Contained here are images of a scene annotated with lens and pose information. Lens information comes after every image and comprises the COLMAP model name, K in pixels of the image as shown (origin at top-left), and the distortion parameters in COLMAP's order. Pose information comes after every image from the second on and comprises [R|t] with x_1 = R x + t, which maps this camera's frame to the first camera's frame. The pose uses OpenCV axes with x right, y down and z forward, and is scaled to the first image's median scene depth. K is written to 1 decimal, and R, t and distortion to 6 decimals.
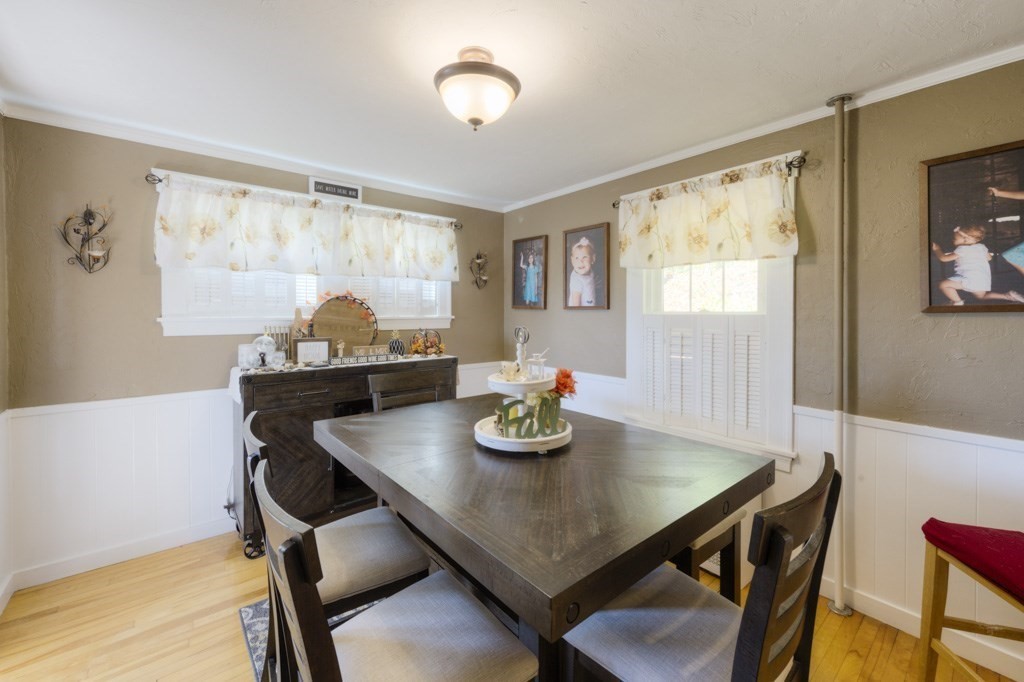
lens RADIAL K [[421.2, 0, 508.7], [0, 421.2, 315.5], [0, 0, 1]] dist [0.000158, 0.000026]
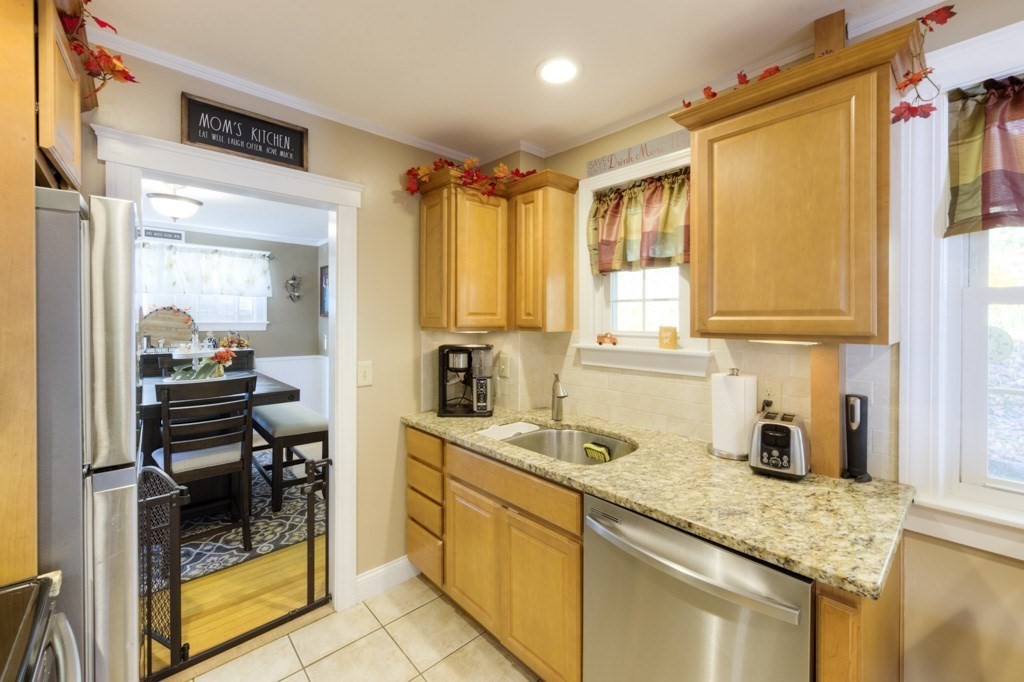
lens RADIAL K [[413.3, 0, 504.3], [0, 413.3, 320.9], [0, 0, 1]] dist [0.000799, -0.000106]
pose [[0.999396, 0.004468, 0.034475, 0.752066], [-0.004256, 0.999971, -0.006244, 0.005472], [-0.034502, 0.006093, 0.999386, -0.490368]]
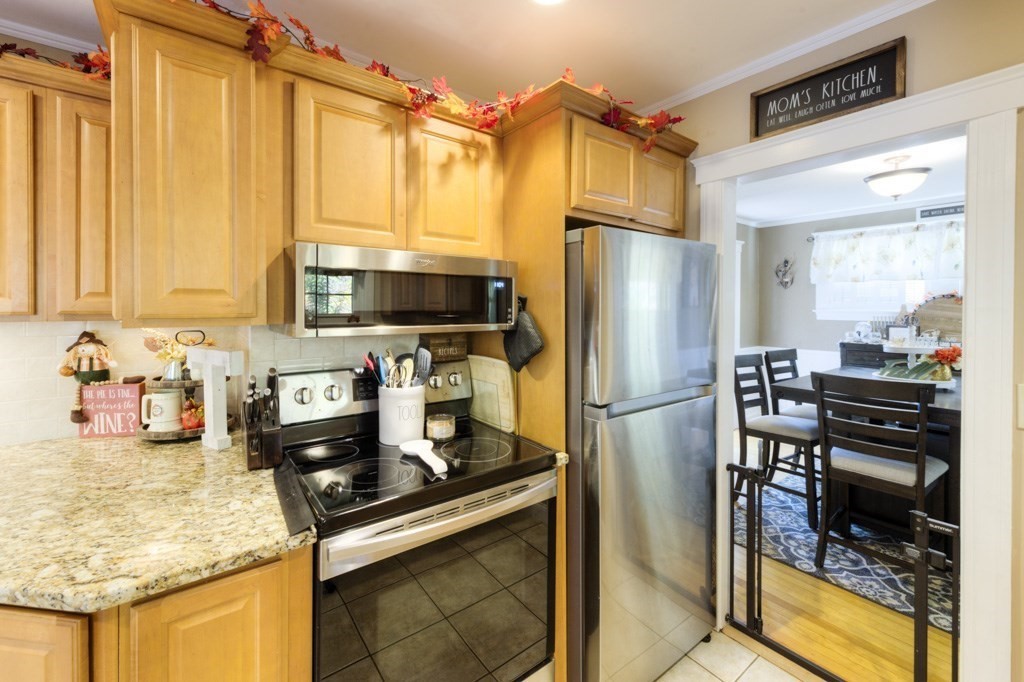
lens RADIAL K [[410.9, 0, 508.1], [0, 410.9, 310.0], [0, 0, 1]] dist [0.001748, 0.000007]
pose [[-0.043839, 0.008859, -0.998999, 0.925707], [-0.012009, 0.999884, 0.009393, 0.003752], [0.998966, 0.012409, -0.043728, -0.263031]]
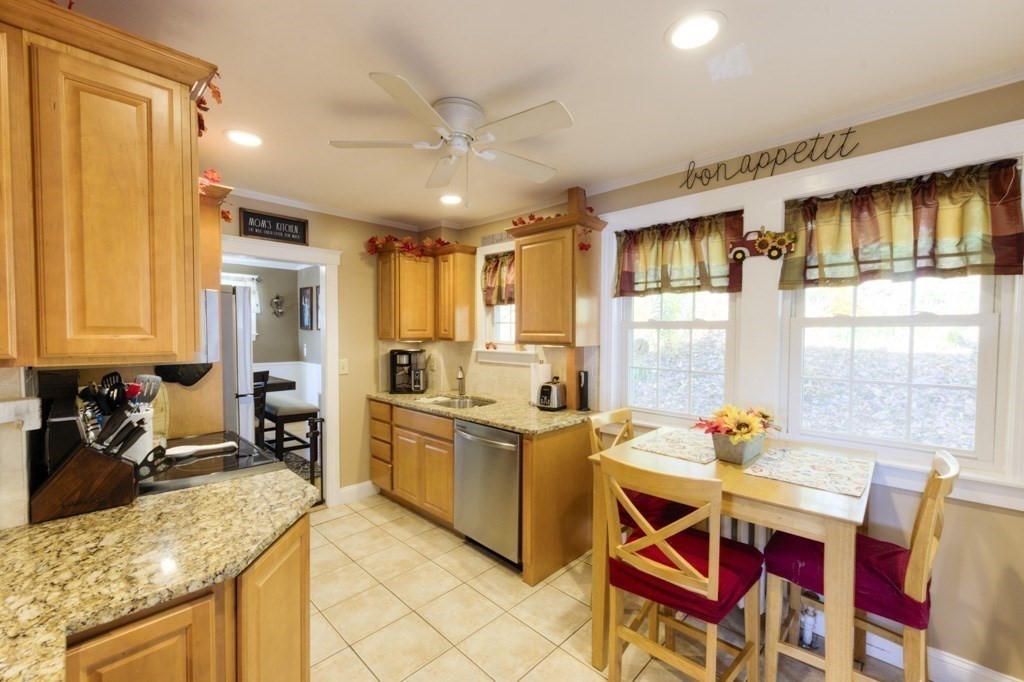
lens RADIAL K [[418.4, 0, 498.9], [0, 418.4, 344.8], [0, 0, 1]] dist [0.000407, -0.000066]
pose [[0.996194, 0.003179, 0.087105, 0.862523], [-0.005353, 0.999680, 0.024730, -0.000062], [-0.086999, -0.025103, 0.995892, -0.947805]]
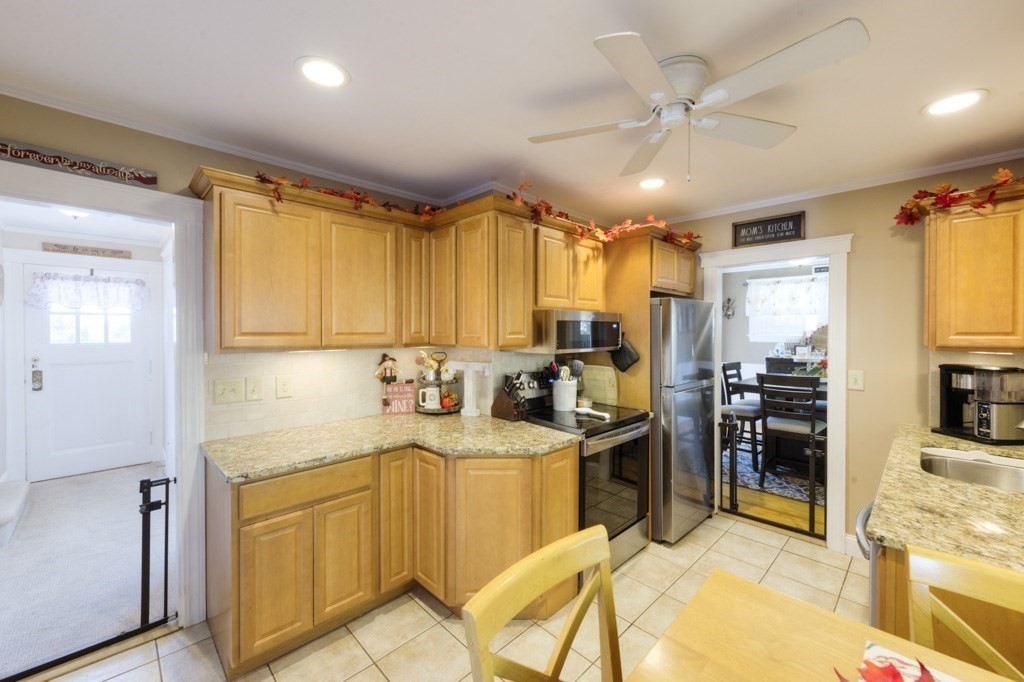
lens RADIAL K [[398.6, 0, 519.9], [0, 398.6, 333.9], [0, 0, 1]] dist [0.001740, 0.000012]
pose [[0.101282, 0.010176, -0.994806, 1.295510], [-0.008703, 0.999918, 0.009343, -0.009811], [0.994820, 0.007712, 0.101363, -0.587757]]
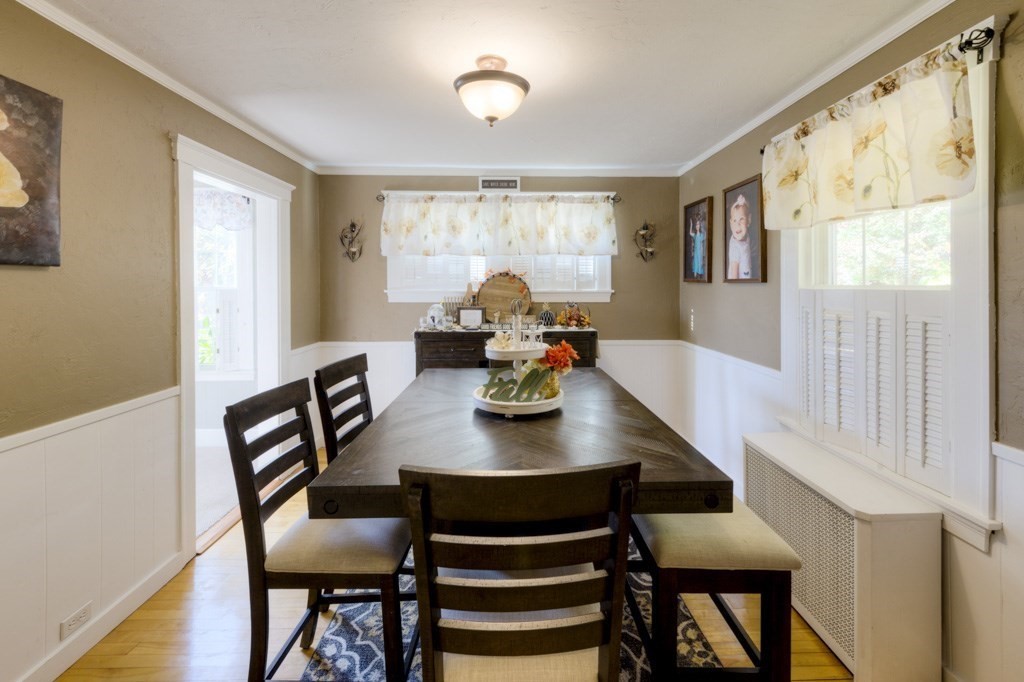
lens RADIAL K [[433.7, 0, 511.7], [0, 433.7, 286.3], [0, 0, 1]] dist [-0.000132, -0.000193]
pose [[0.778738, 0.000157, -0.627349, 0.404594], [-0.004553, 0.999975, -0.005401, -0.001098], [0.627332, 0.007063, 0.778720, 0.069226]]
